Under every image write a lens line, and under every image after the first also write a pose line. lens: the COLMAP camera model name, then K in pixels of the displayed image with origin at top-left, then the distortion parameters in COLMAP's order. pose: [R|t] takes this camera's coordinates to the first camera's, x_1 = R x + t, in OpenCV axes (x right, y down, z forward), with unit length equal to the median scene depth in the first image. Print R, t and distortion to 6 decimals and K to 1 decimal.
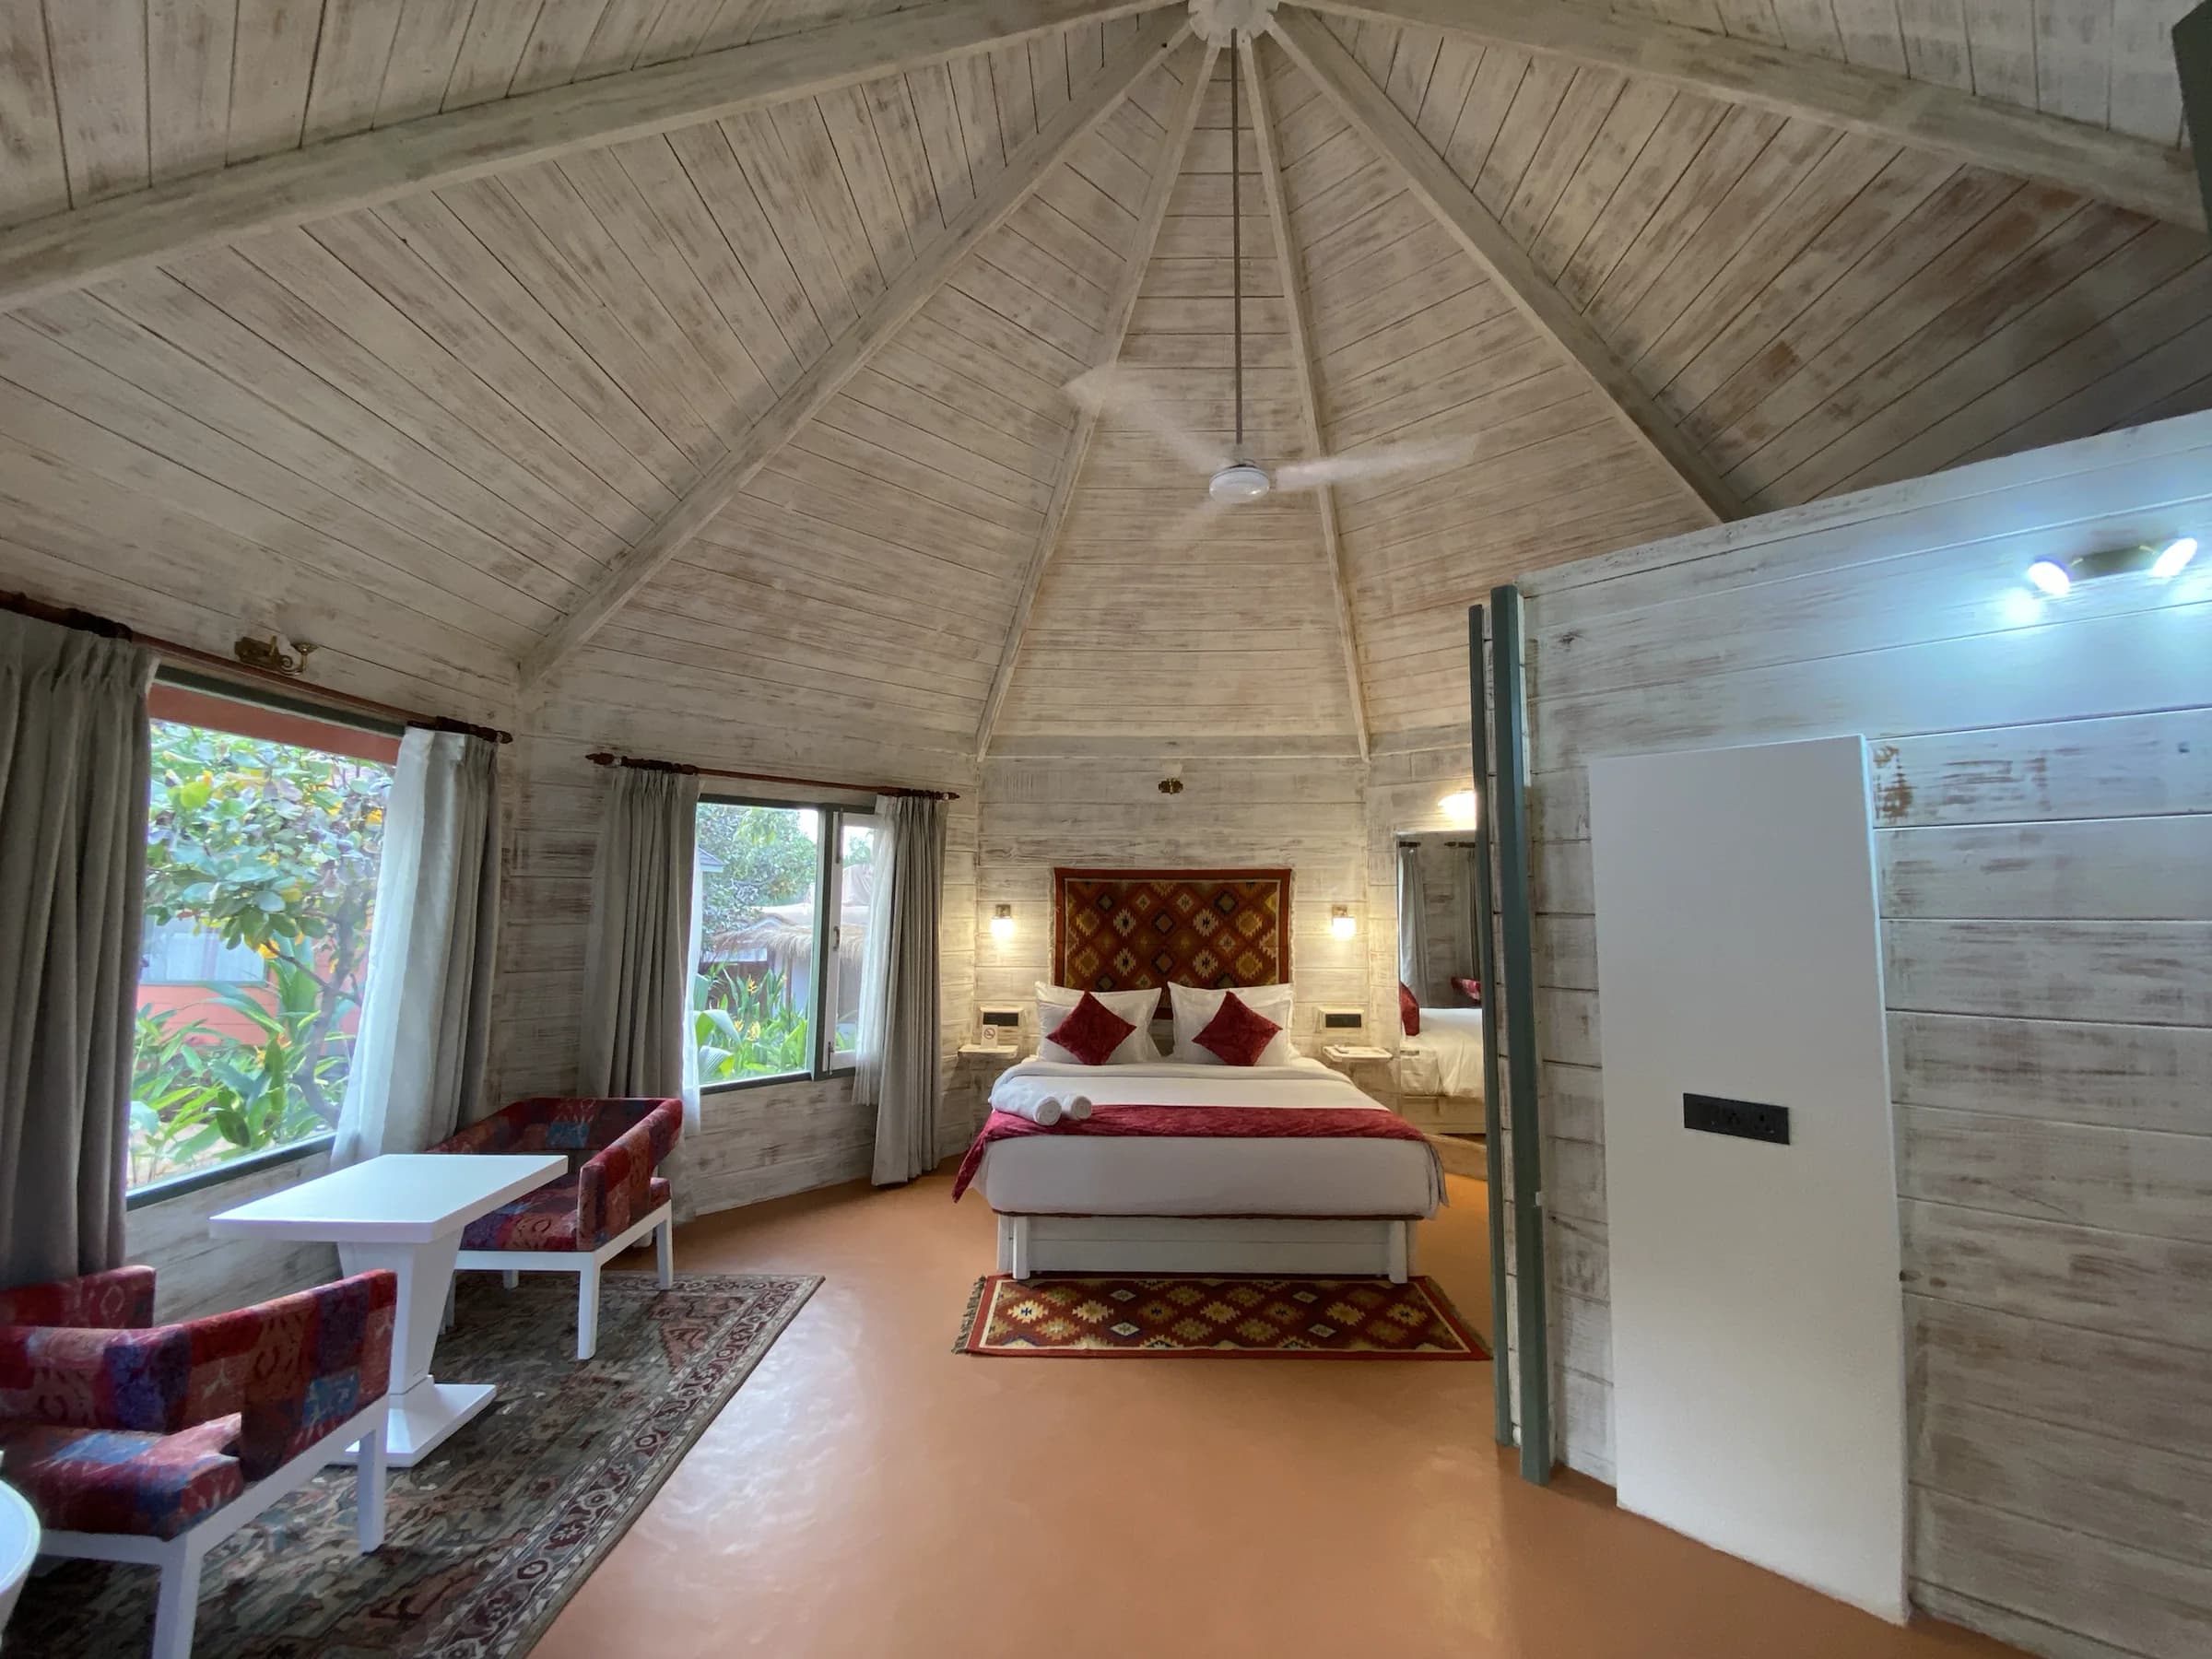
lens RADIAL K [[883.4, 0, 1110.6], [0, 883.4, 826.2], [0, 0, 1]] dist [-0.023770, -0.000716]
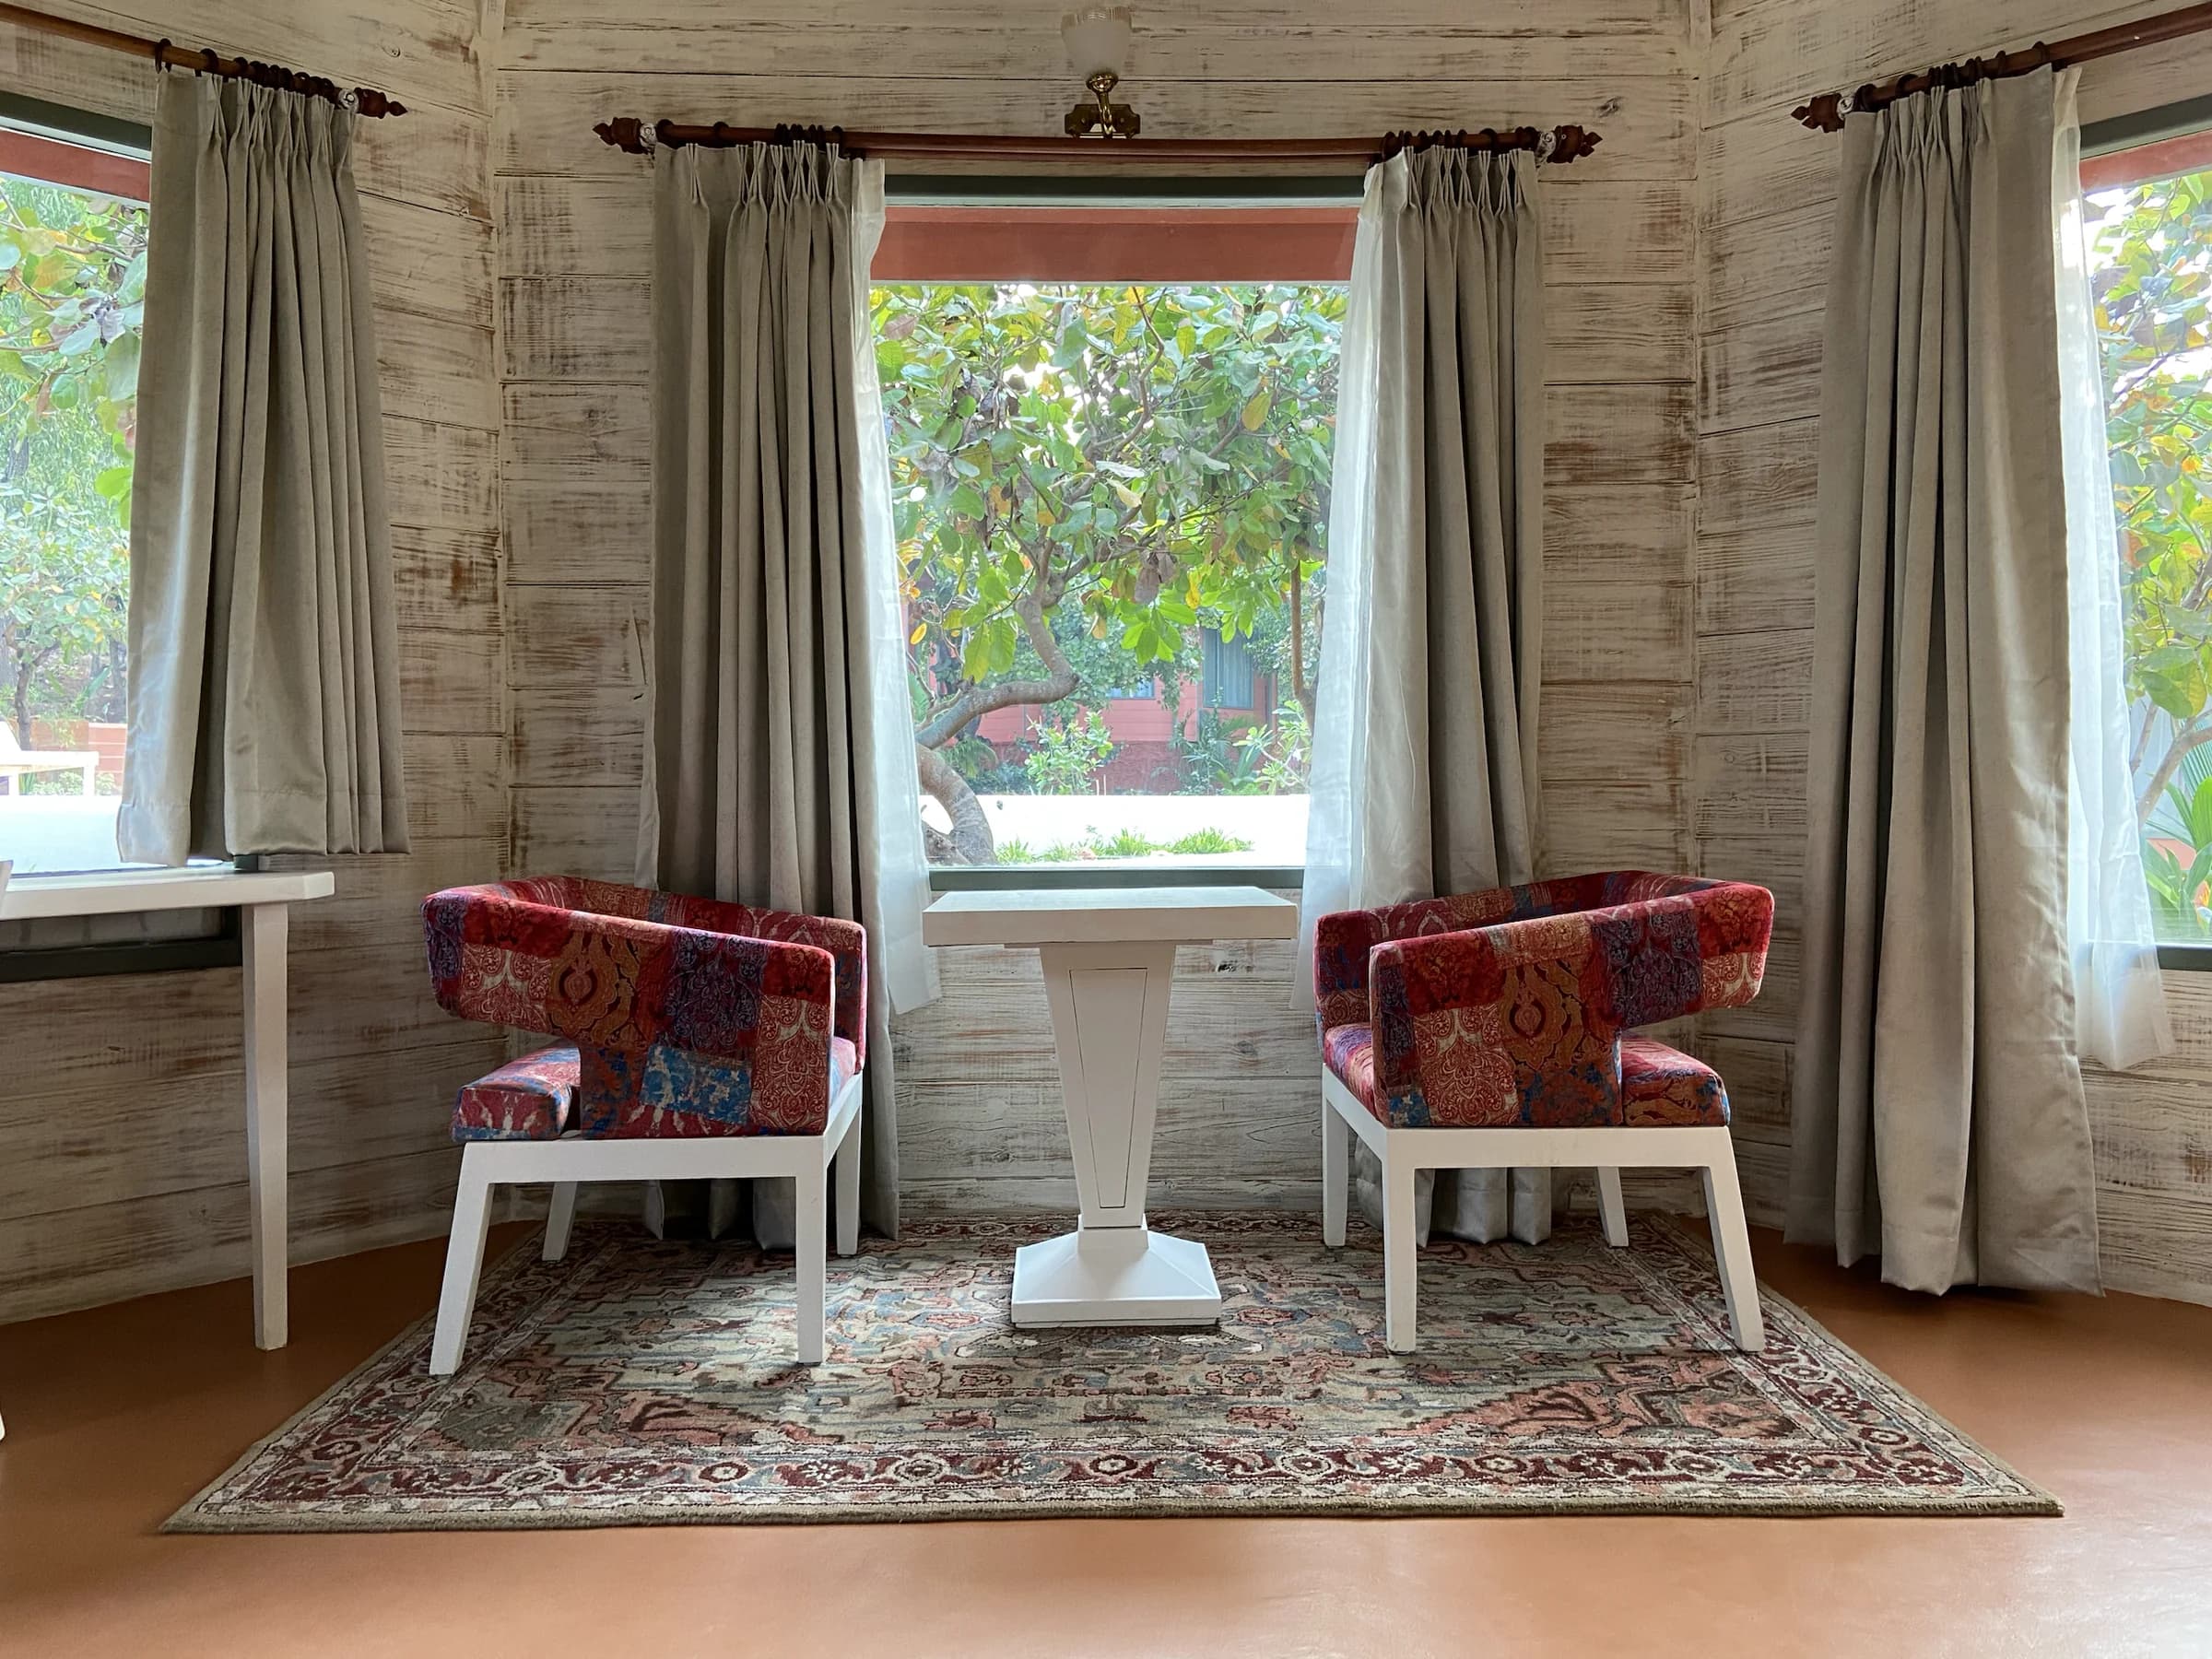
lens RADIAL K [[1654.2, 0, 1107.9], [0, 1654.2, 822.6], [0, 0, 1]] dist [0.035490, 0.001197]
pose [[0.029175, 0.011273, -0.999511, 0.251244], [0.096713, 0.995213, 0.014048, 0.260559], [0.994885, -0.097076, 0.027945, 0.736476]]
